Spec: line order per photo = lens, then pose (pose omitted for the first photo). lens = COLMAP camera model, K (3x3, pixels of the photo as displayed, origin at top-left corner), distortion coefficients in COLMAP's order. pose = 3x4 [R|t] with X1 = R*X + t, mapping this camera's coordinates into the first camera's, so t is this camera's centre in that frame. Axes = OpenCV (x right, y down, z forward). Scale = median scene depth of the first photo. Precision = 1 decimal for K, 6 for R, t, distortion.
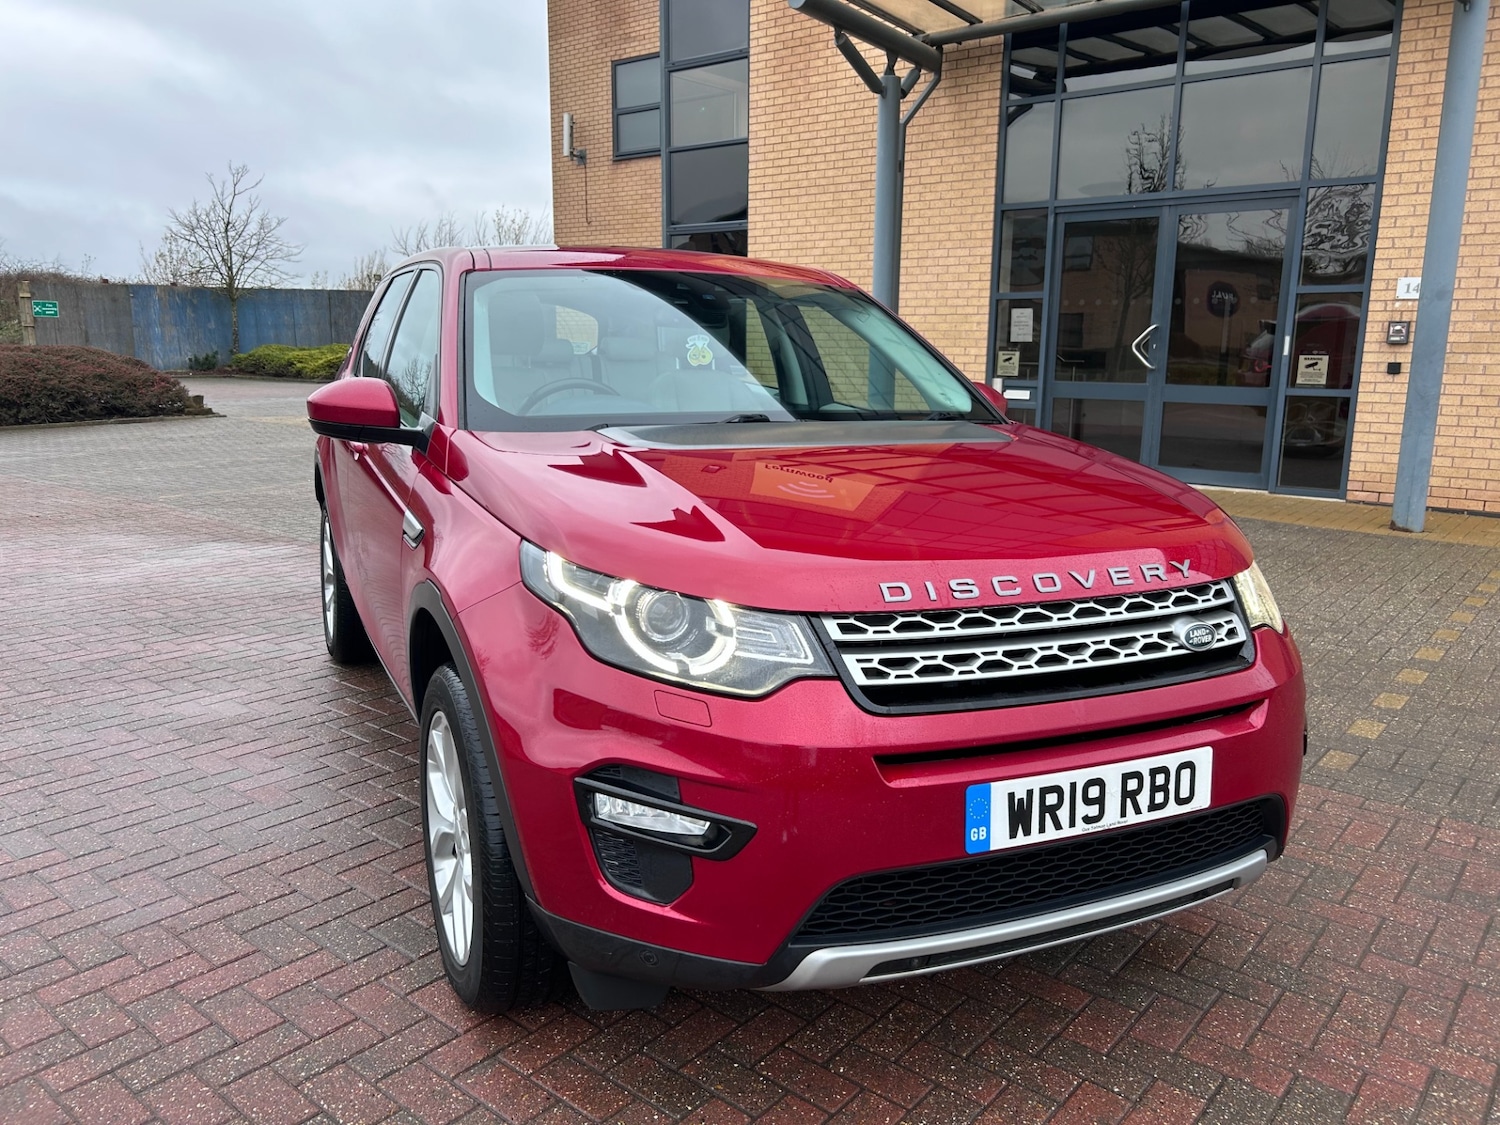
lens RADIAL K [[1130.1, 0, 731.8], [0, 1130.1, 566.7], [0, 0, 1]] dist [0.043452, -0.041732]
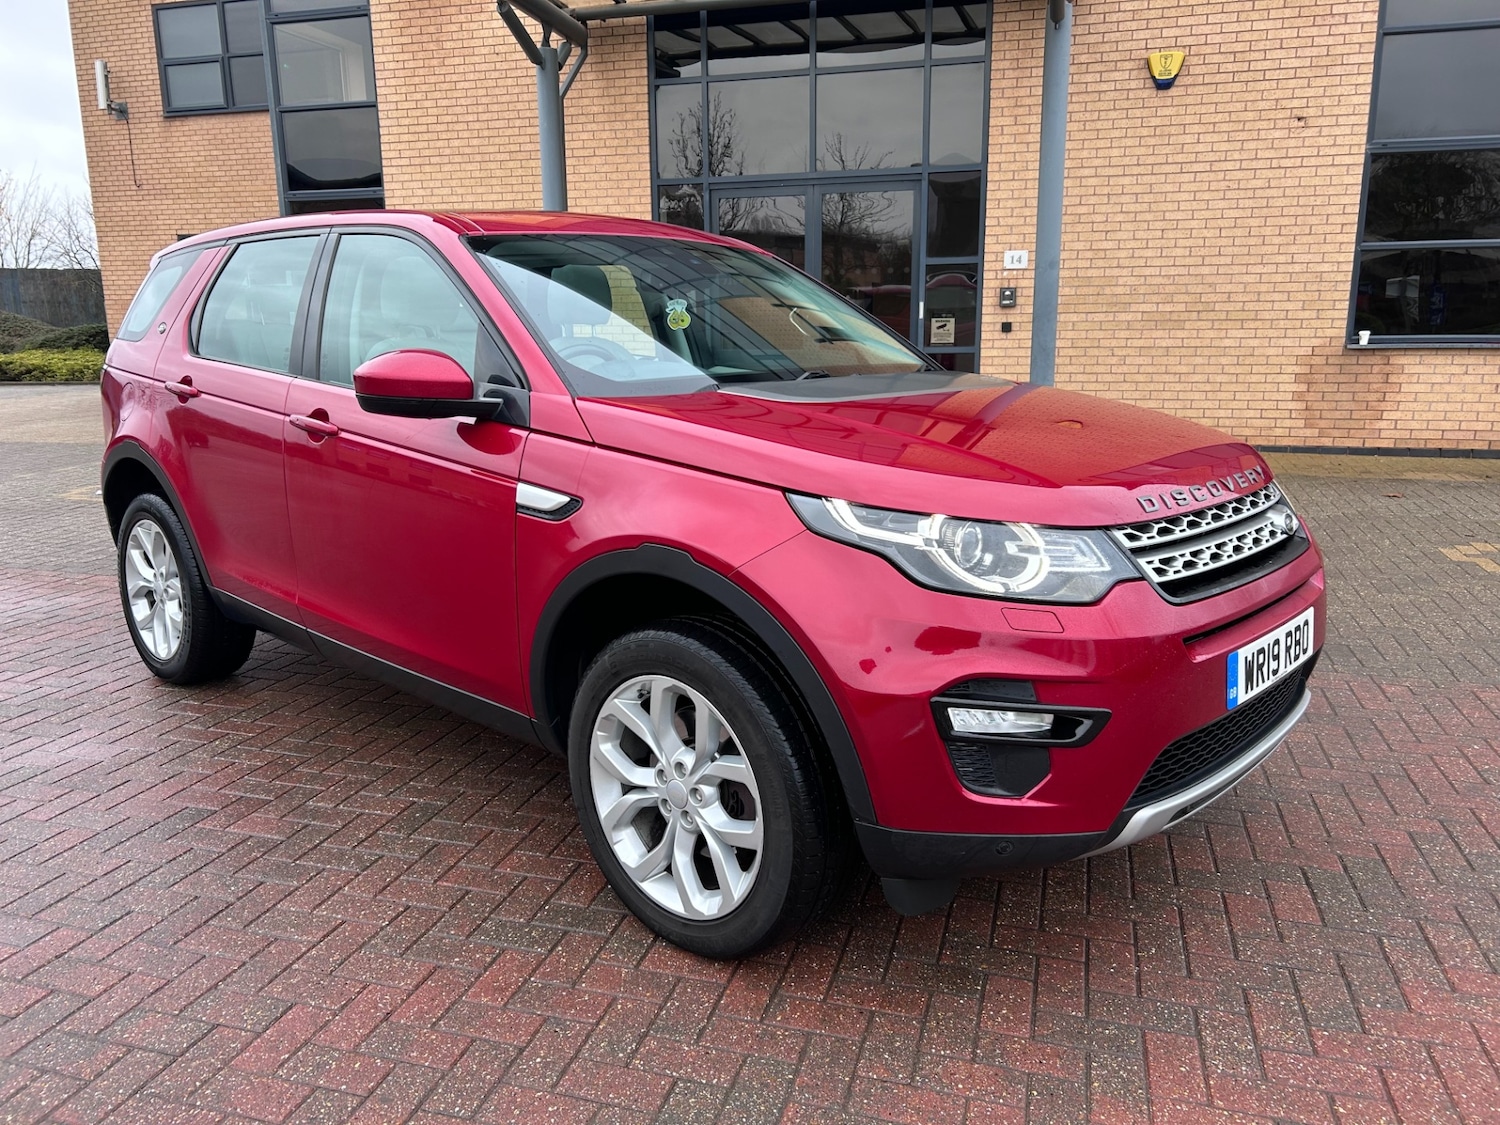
lens RADIAL K [[1130.1, 0, 736.3], [0, 1130.1, 550.2], [0, 0, 1]] dist [0.043452, -0.041732]
pose [[0.919325, -0.099087, 0.380819, -0.395421], [0.096252, 0.995003, 0.026534, -0.001088], [-0.381546, 0.012261, 0.924269, 0.036492]]
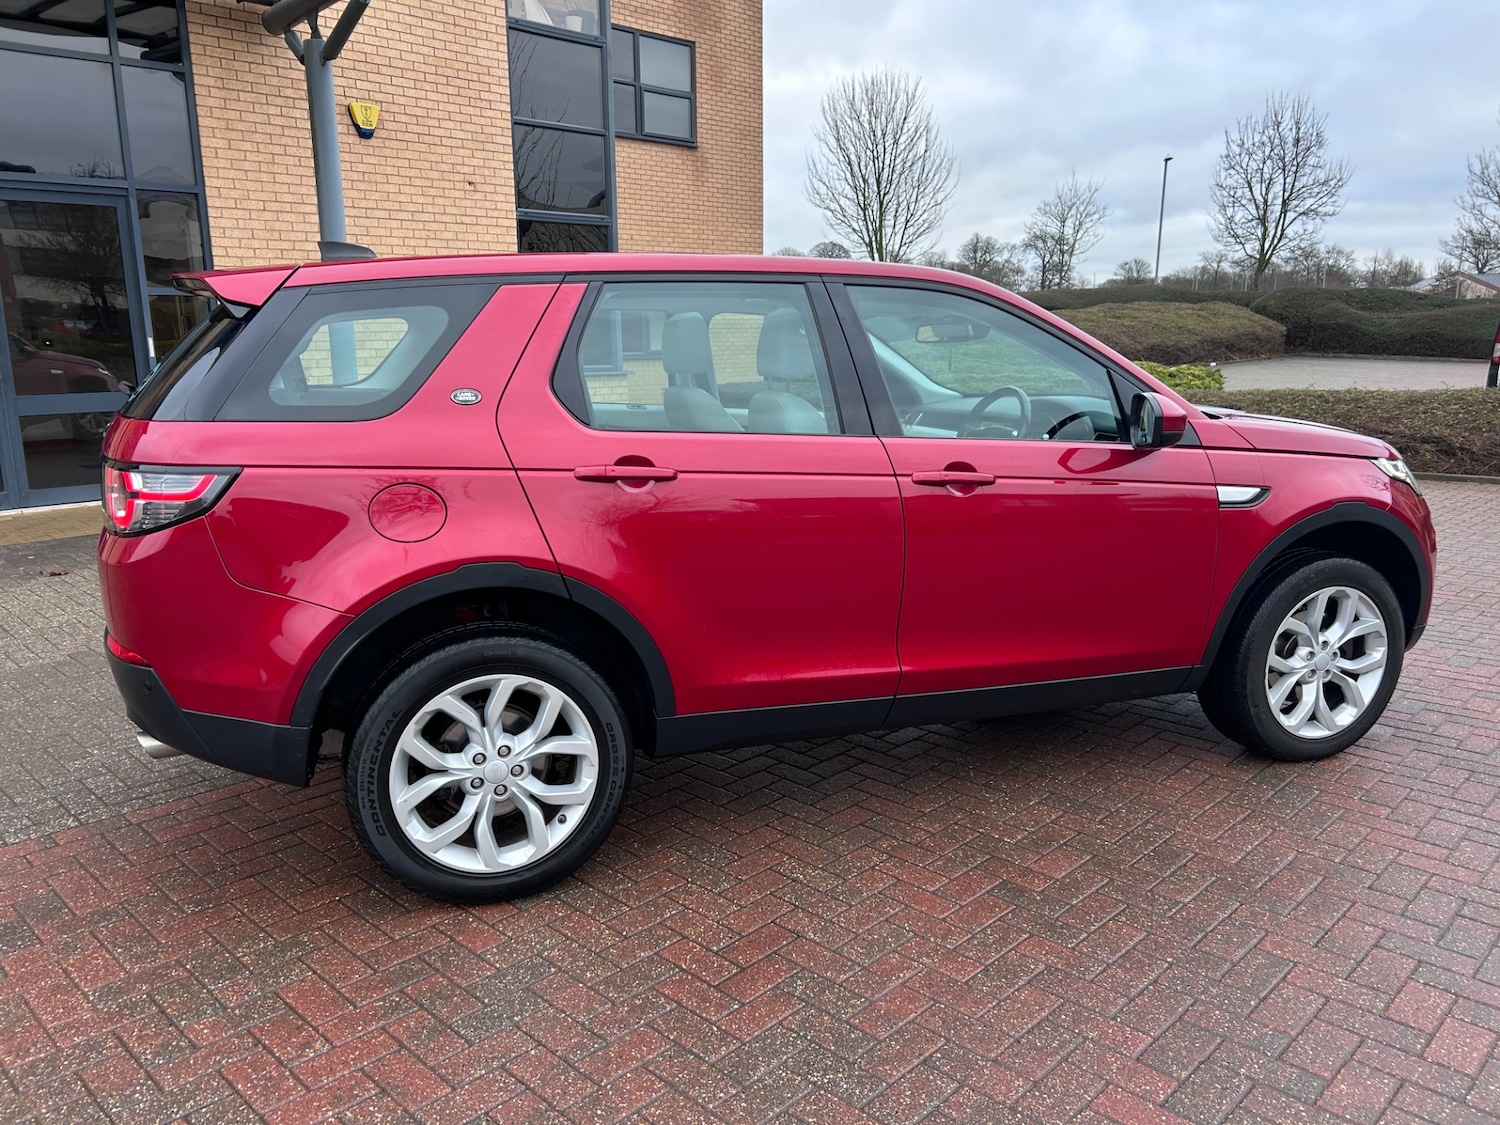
lens RADIAL K [[1130.1, 0, 741.5], [0, 1130.1, 567.6], [0, 0, 1]] dist [0.043452, -0.041732]
pose [[0.074924, -0.217954, 0.973079, -1.301047], [0.209243, 0.957533, 0.198361, -0.268600], [-0.974989, 0.188748, 0.117347, 1.127862]]
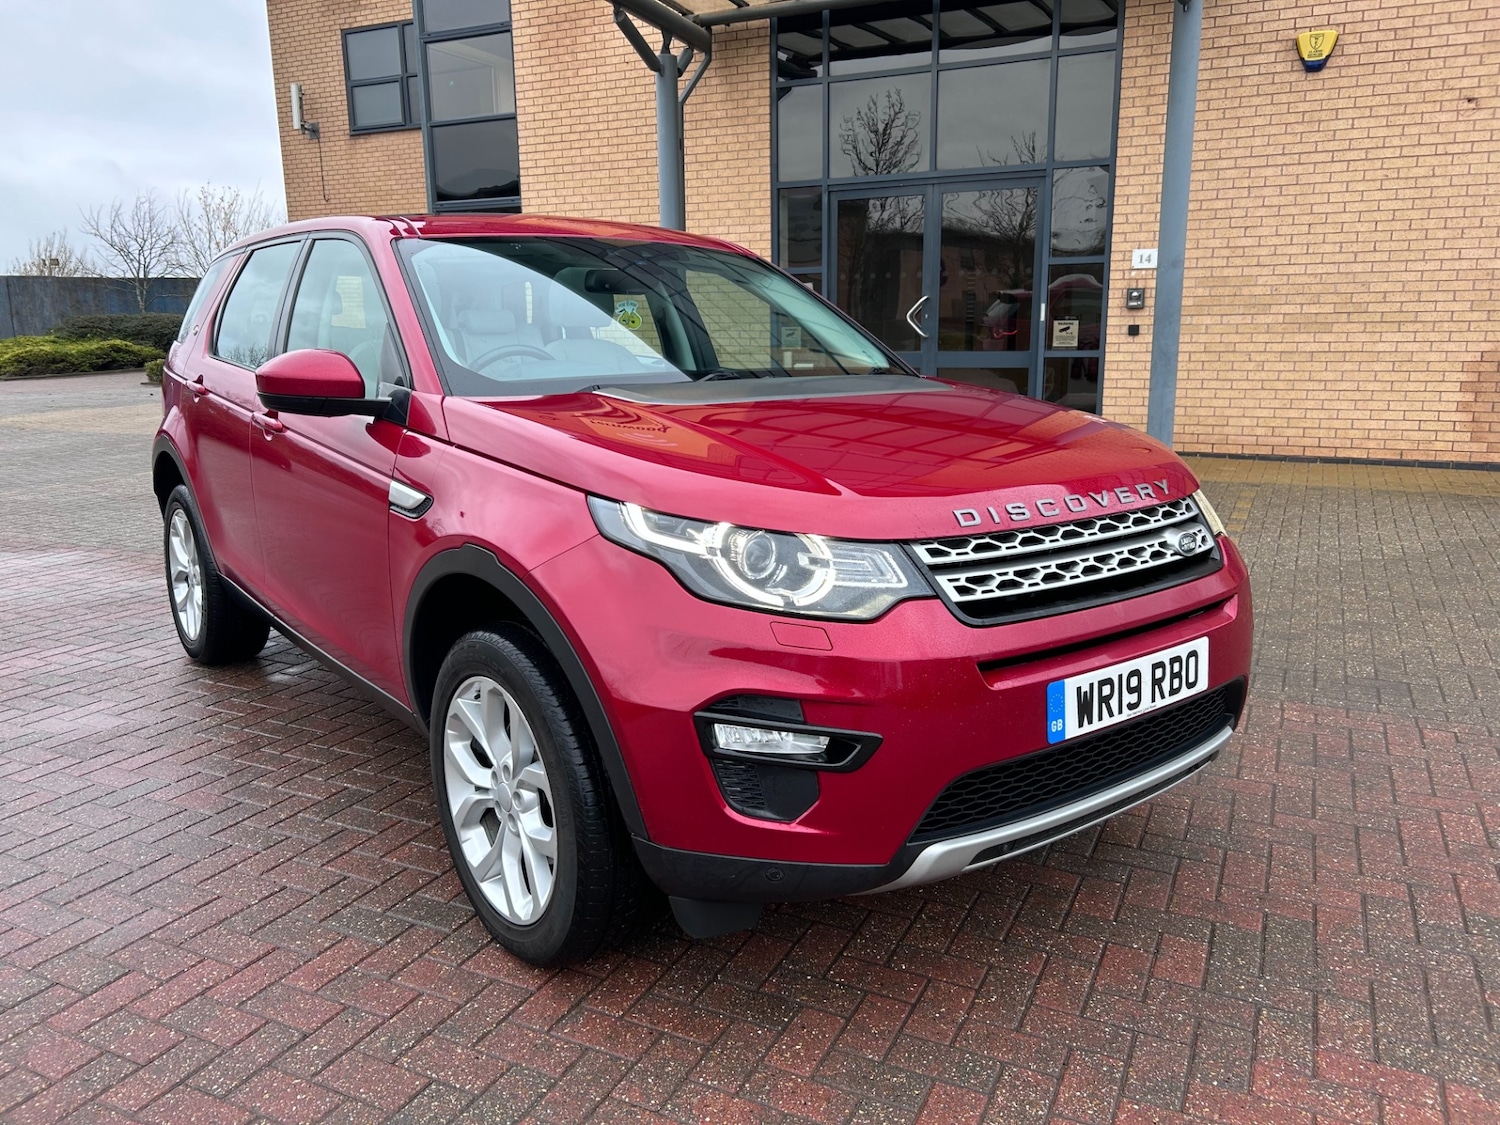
lens RADIAL K [[1130.1, 0, 732.8], [0, 1130.1, 558.3], [0, 0, 1]] dist [0.043452, -0.041732]
pose [[0.972212, -0.068904, 0.223734, -0.182192], [0.067046, 0.997623, 0.015901, 0.016495], [-0.224298, -0.000459, 0.974521, -0.013399]]
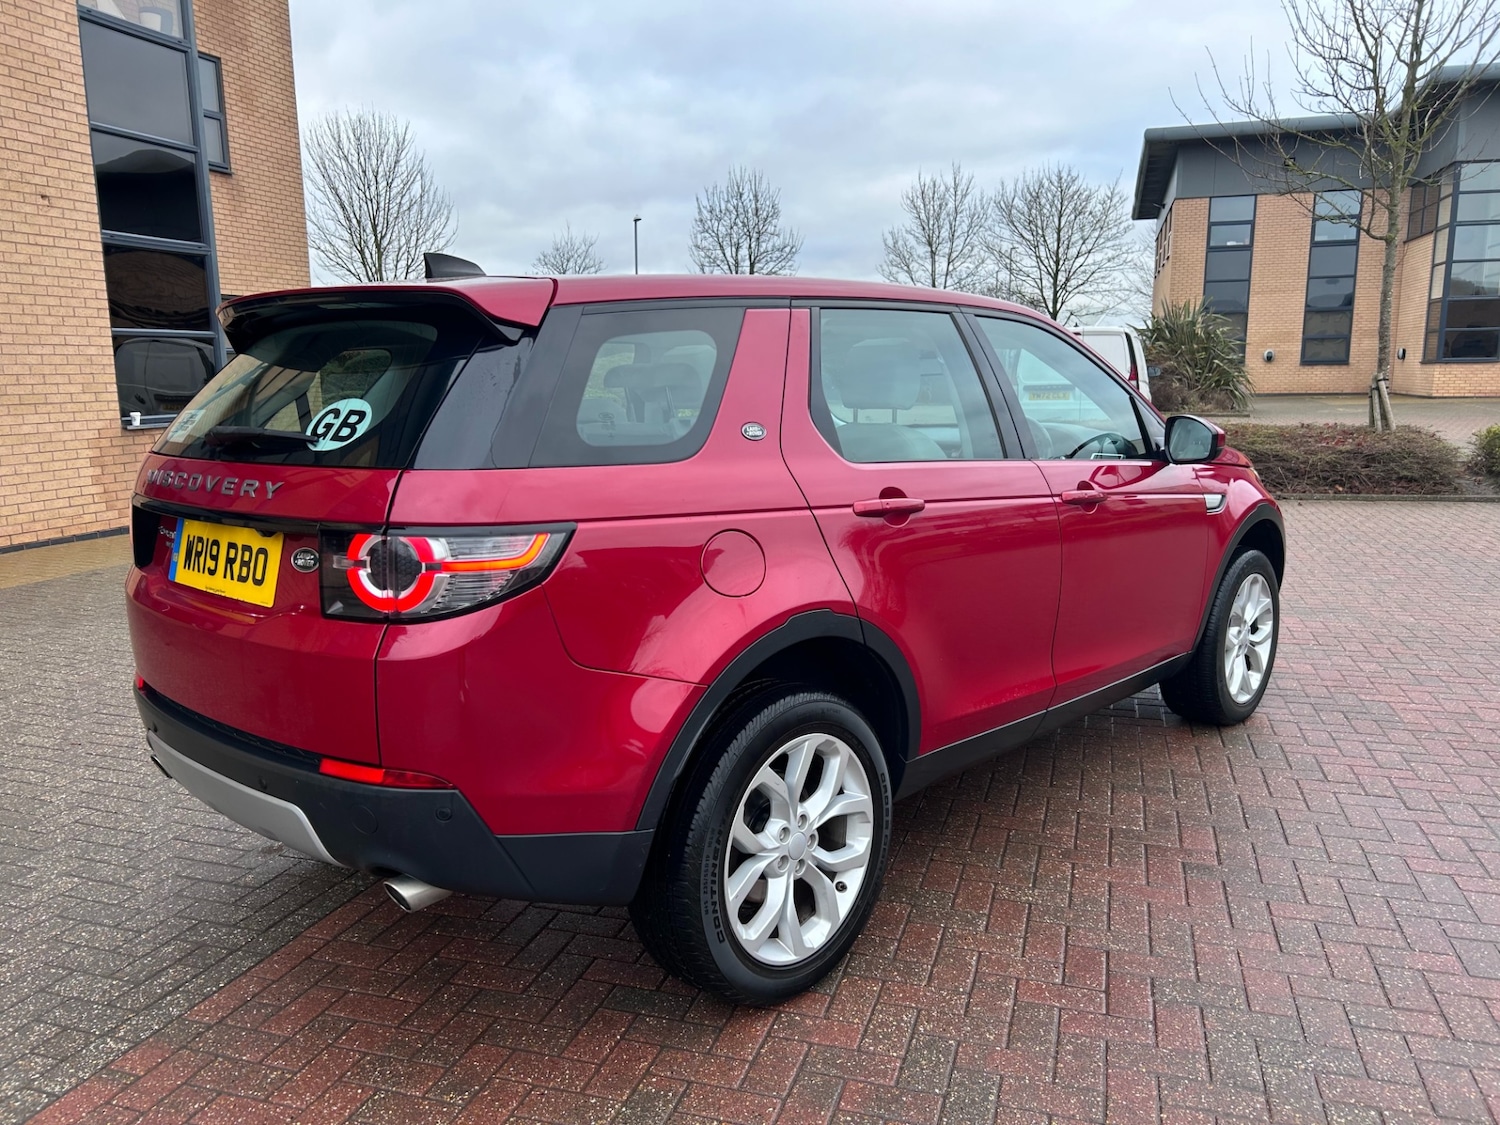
lens RADIAL K [[1130.1, 0, 746.2], [0, 1130.1, 567.8], [0, 0, 1]] dist [0.043452, -0.041732]
pose [[-0.380393, -0.165119, 0.909965, -1.166451], [0.194167, 0.947744, 0.253142, -0.370455], [-0.904213, 0.272979, -0.328454, 1.678358]]
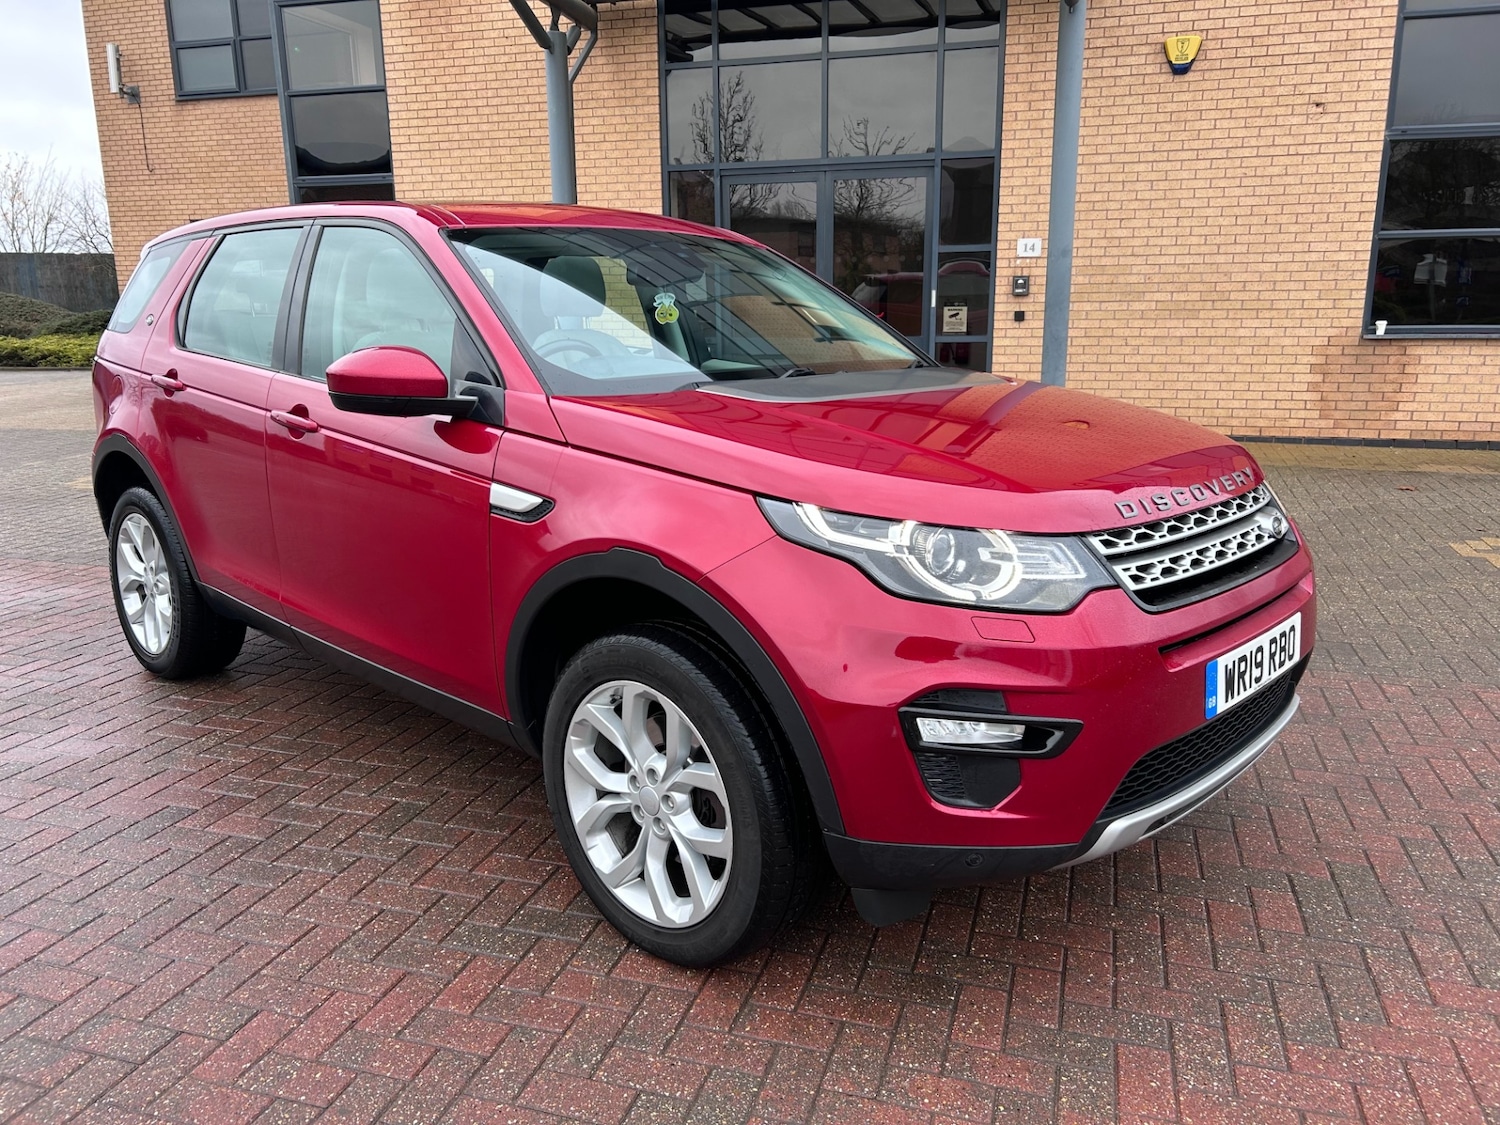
lens RADIAL K [[1130.1, 0, 748.8], [0, 1130.1, 556.9], [0, 0, 1]] dist [0.043452, -0.041732]
pose [[0.922259, -0.102798, 0.372655, -0.362912], [0.093159, 0.994686, 0.043833, -0.008677], [-0.375181, -0.005709, 0.926934, 0.036948]]
